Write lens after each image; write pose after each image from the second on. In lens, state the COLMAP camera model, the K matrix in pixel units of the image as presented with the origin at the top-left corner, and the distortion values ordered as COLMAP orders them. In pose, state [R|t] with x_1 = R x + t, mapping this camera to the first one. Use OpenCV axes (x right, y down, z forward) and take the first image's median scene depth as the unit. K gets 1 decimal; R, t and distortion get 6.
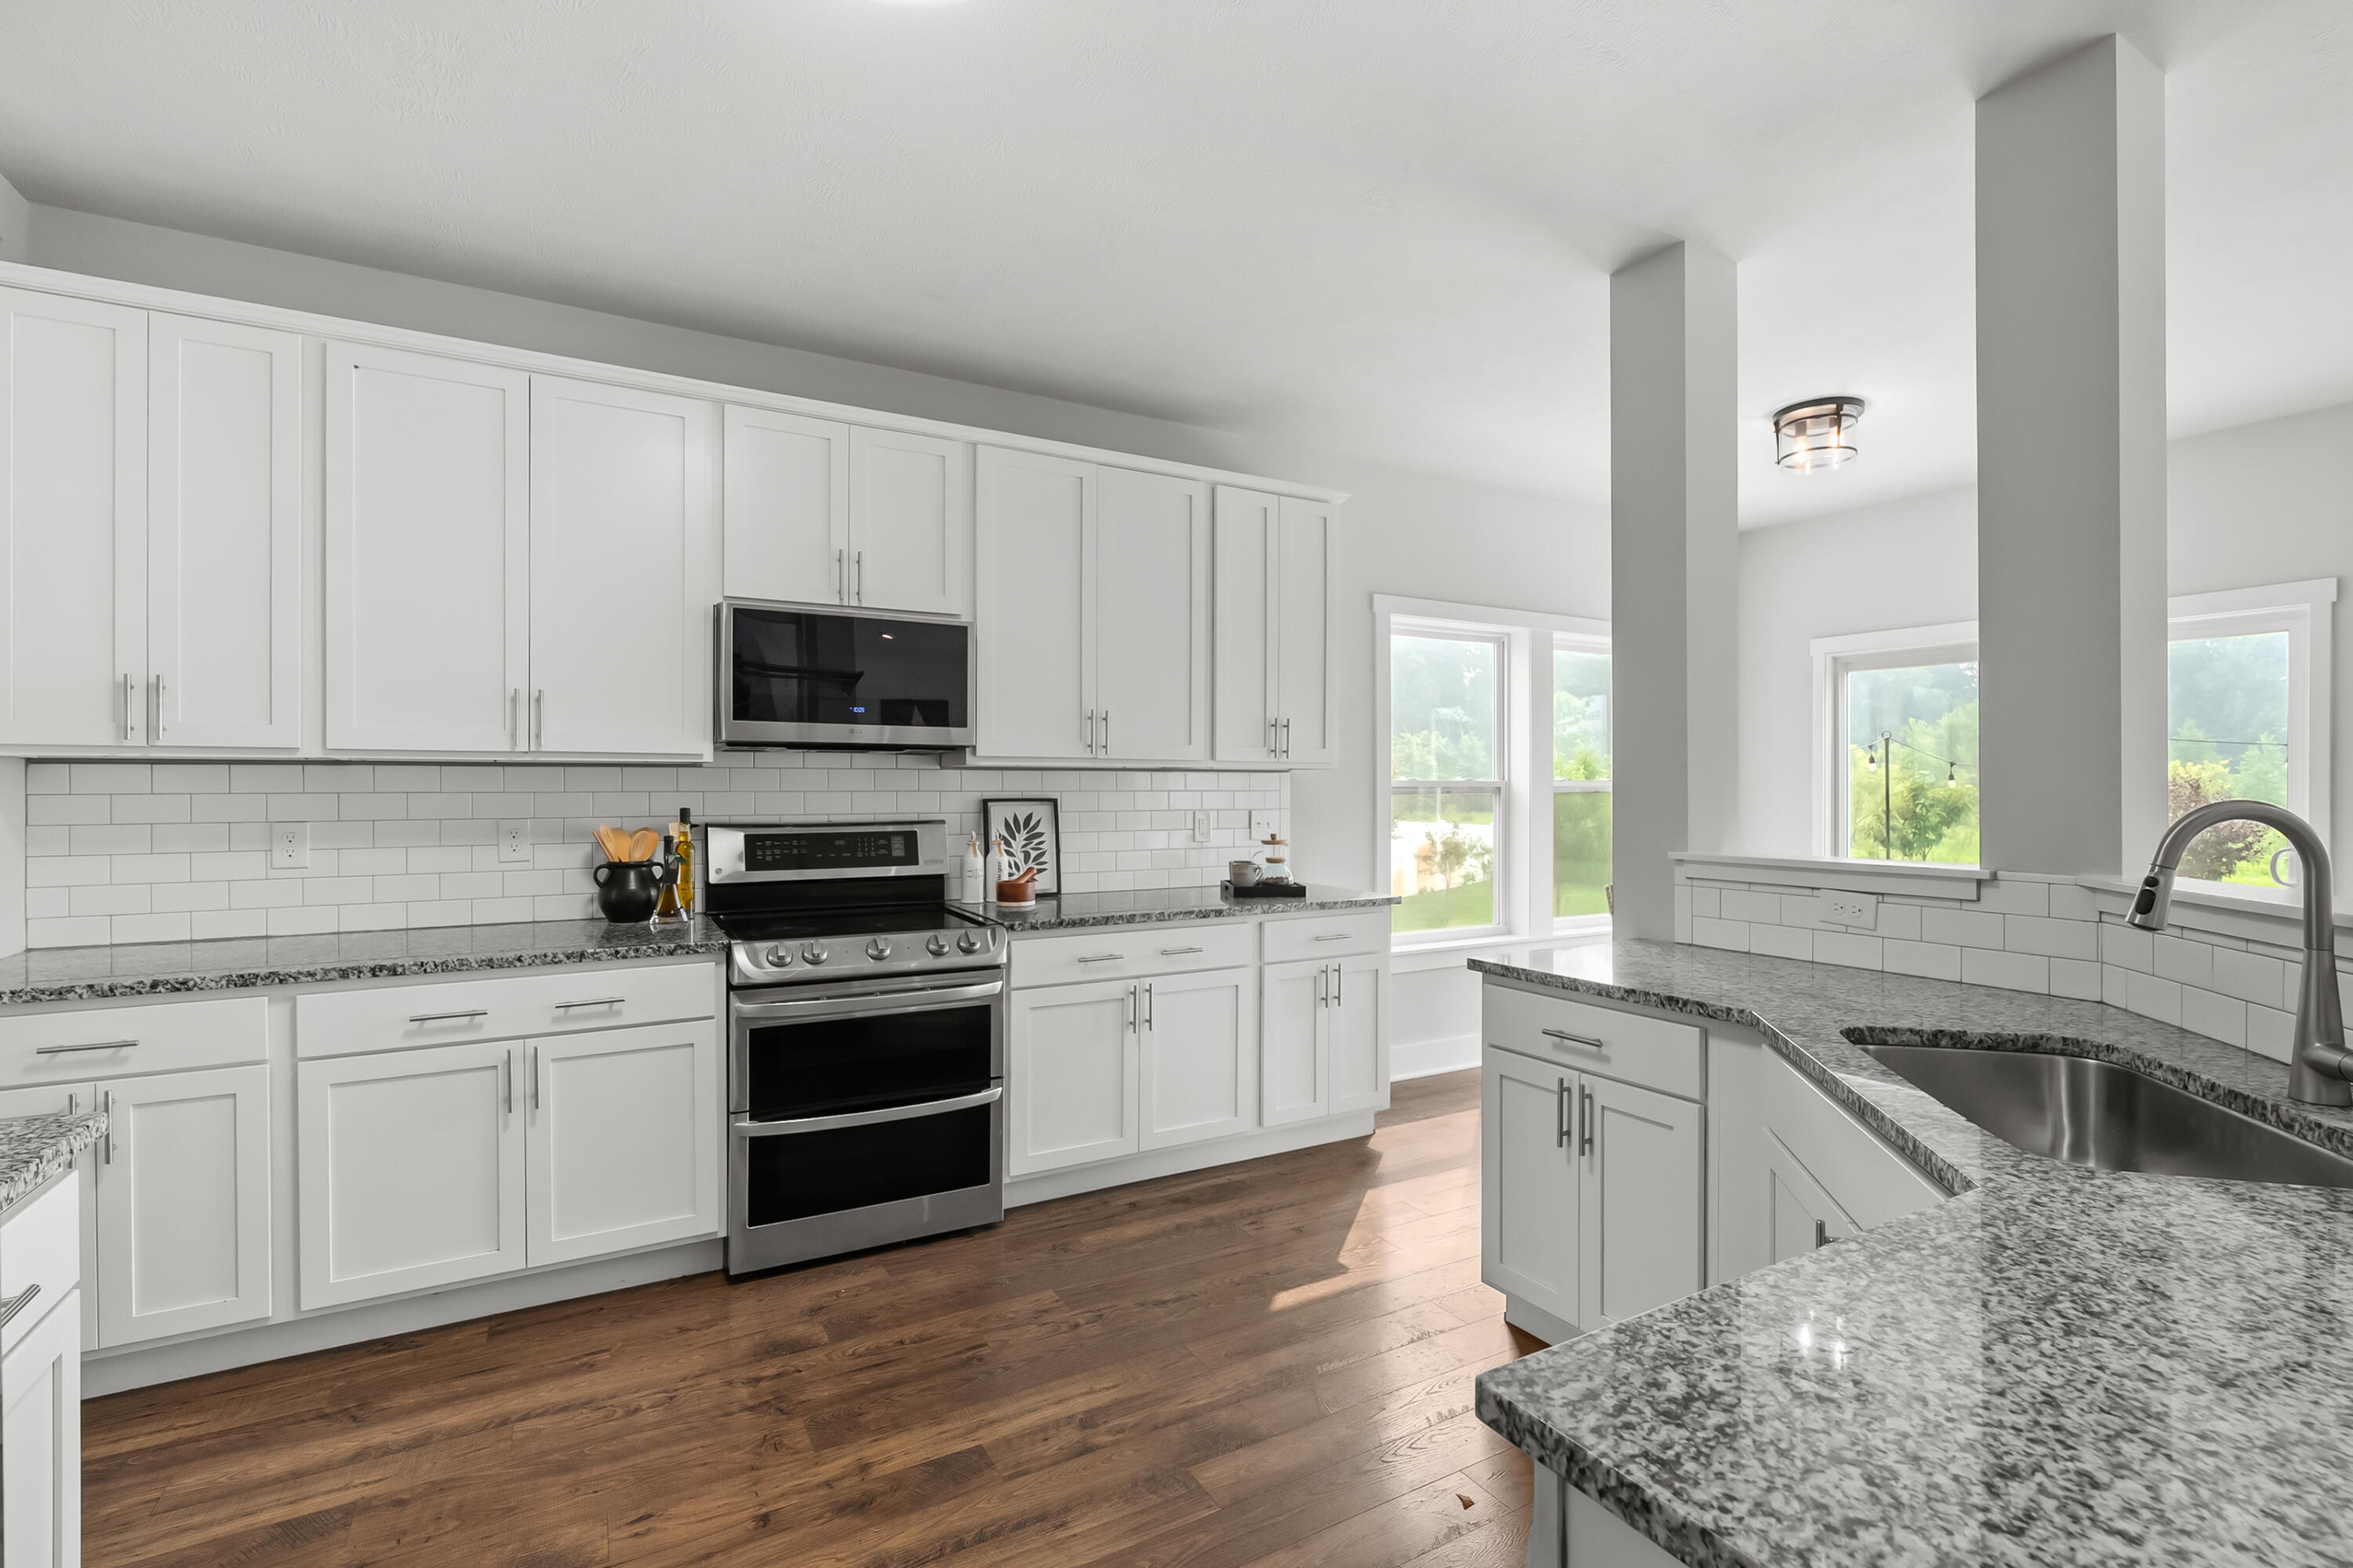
lens RADIAL K [[1061.3, 0, 1173.5], [0, 1061.3, 791.6], [0, 0, 1]] dist [0.002783, 0.000382]
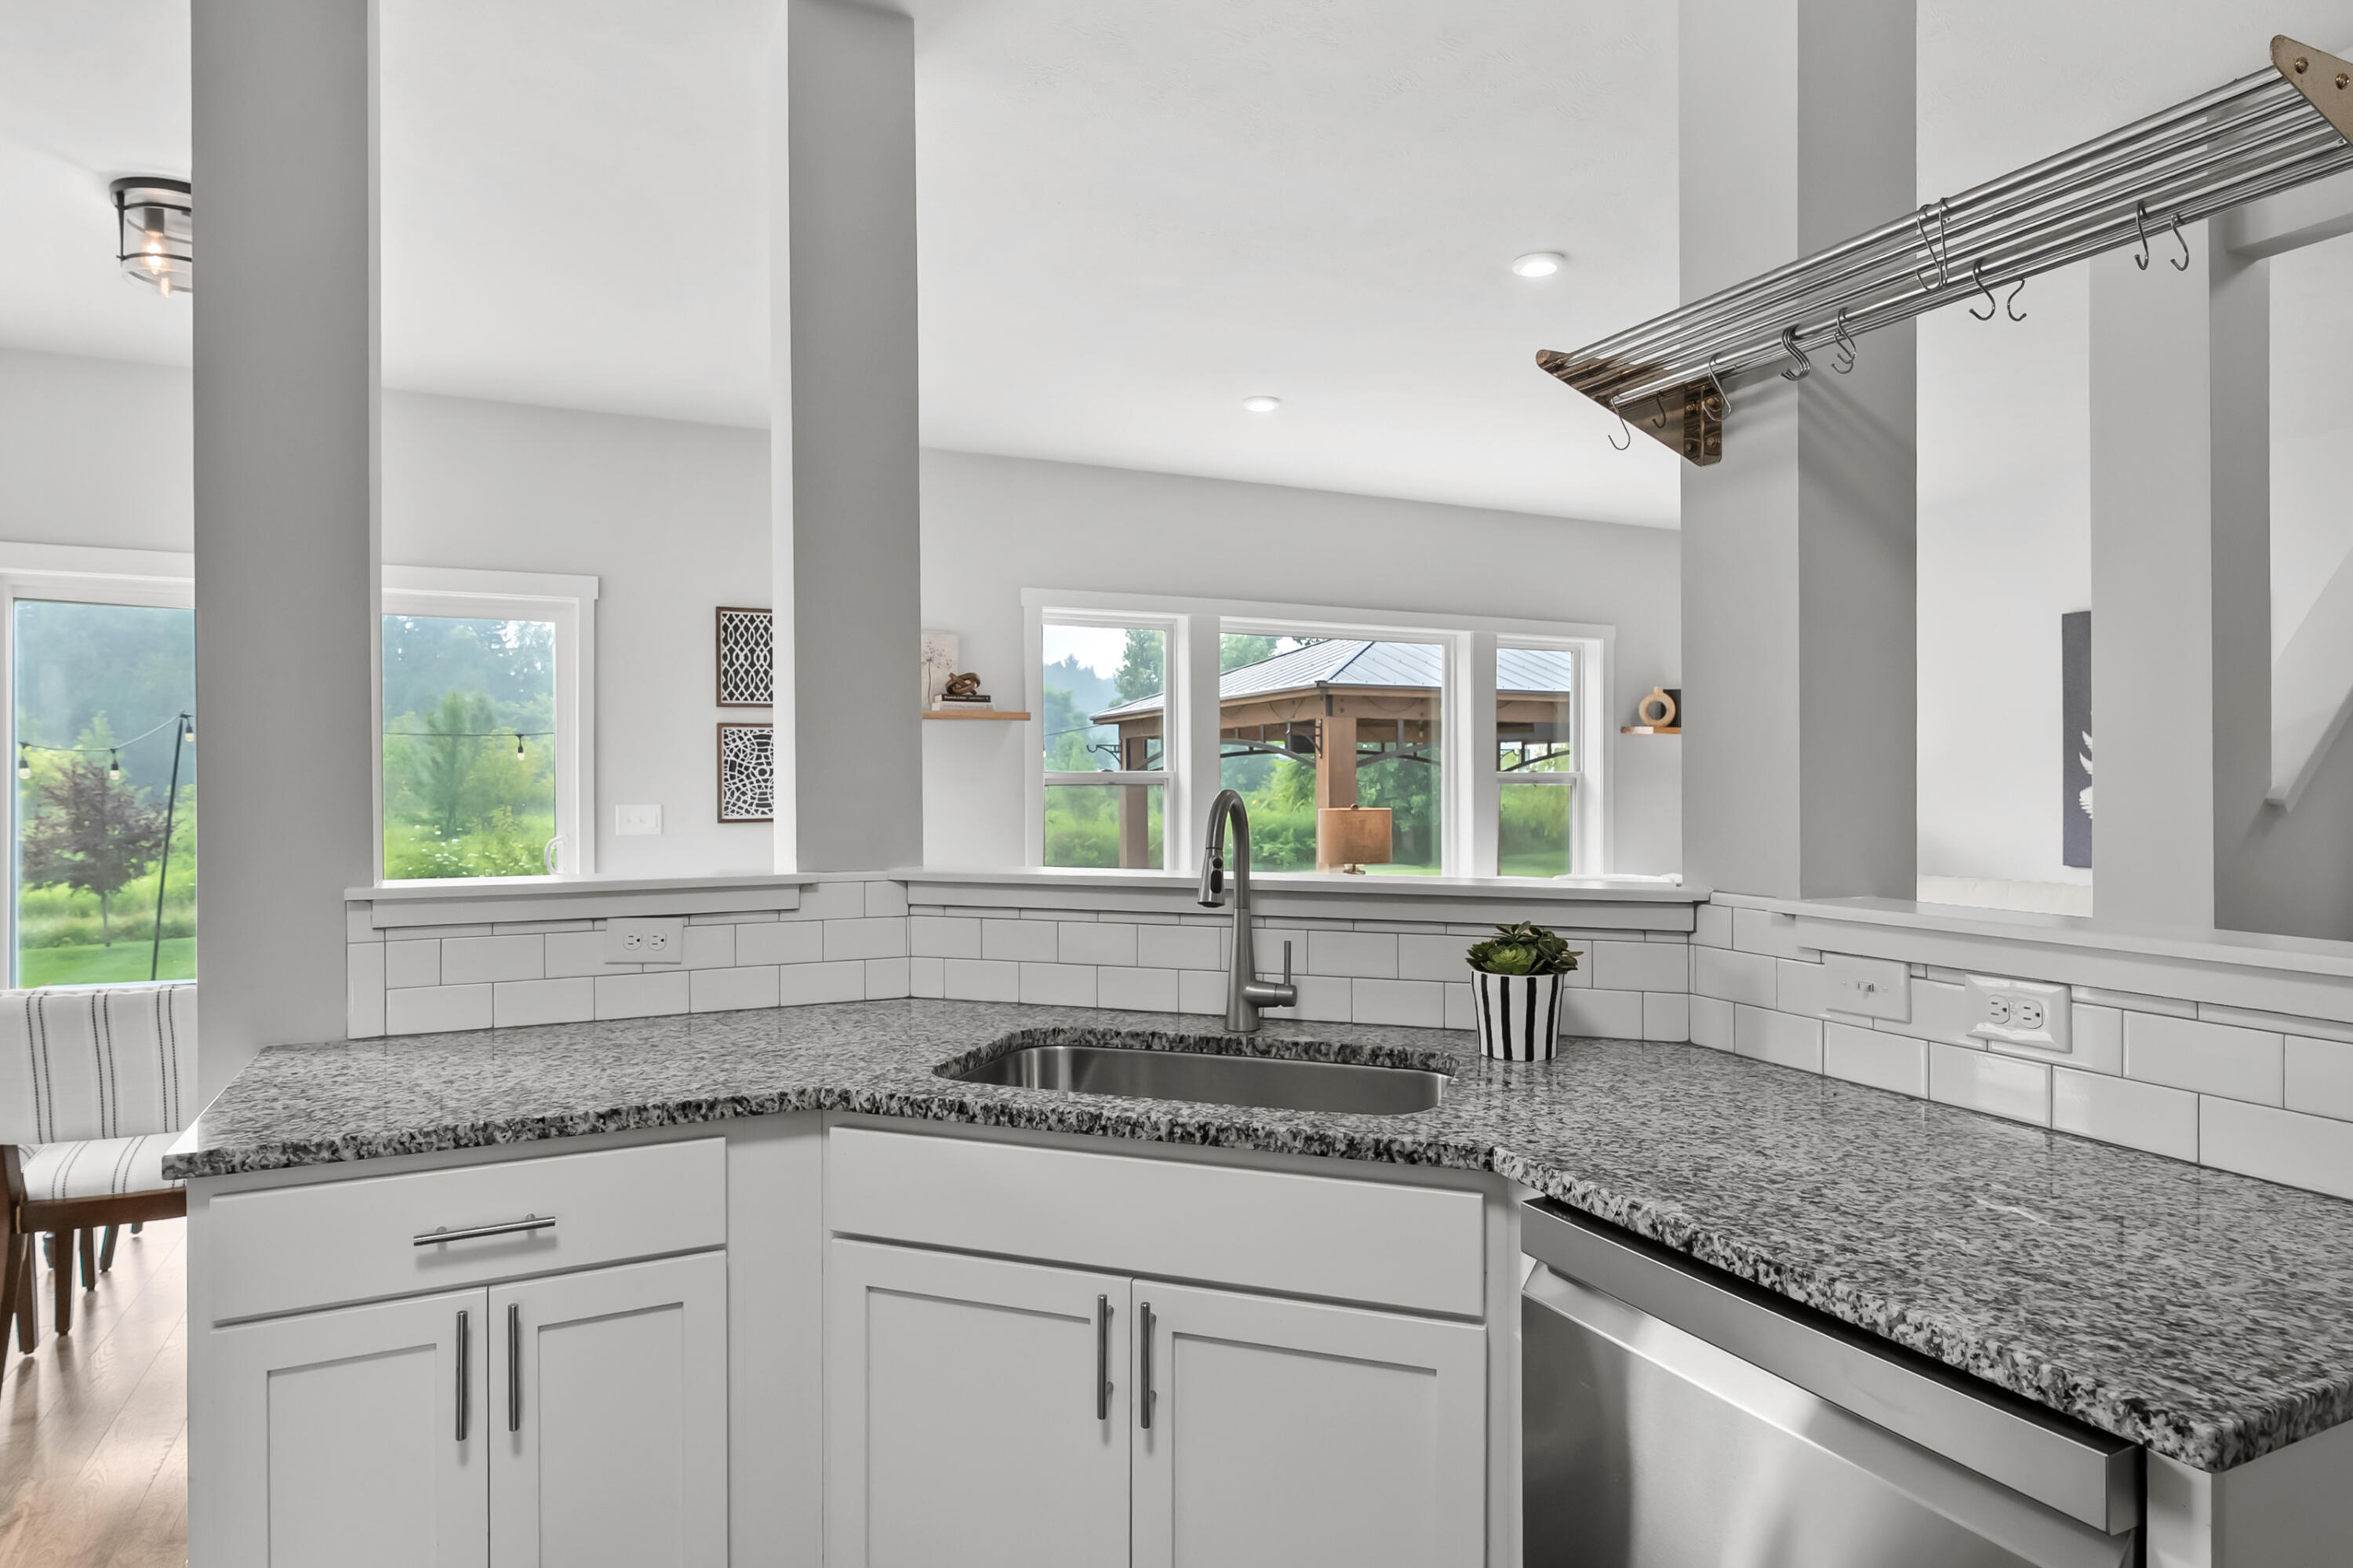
lens RADIAL K [[1331.1, 0, 1177.5], [0, 1331.1, 777.0], [0, 0, 1]] dist [-0.004139, -0.000320]
pose [[0.069206, -0.002166, 0.997600, -0.340275], [0.006623, 0.999977, 0.001712, -0.005851], [-0.997580, 0.006489, 0.069218, 0.675778]]
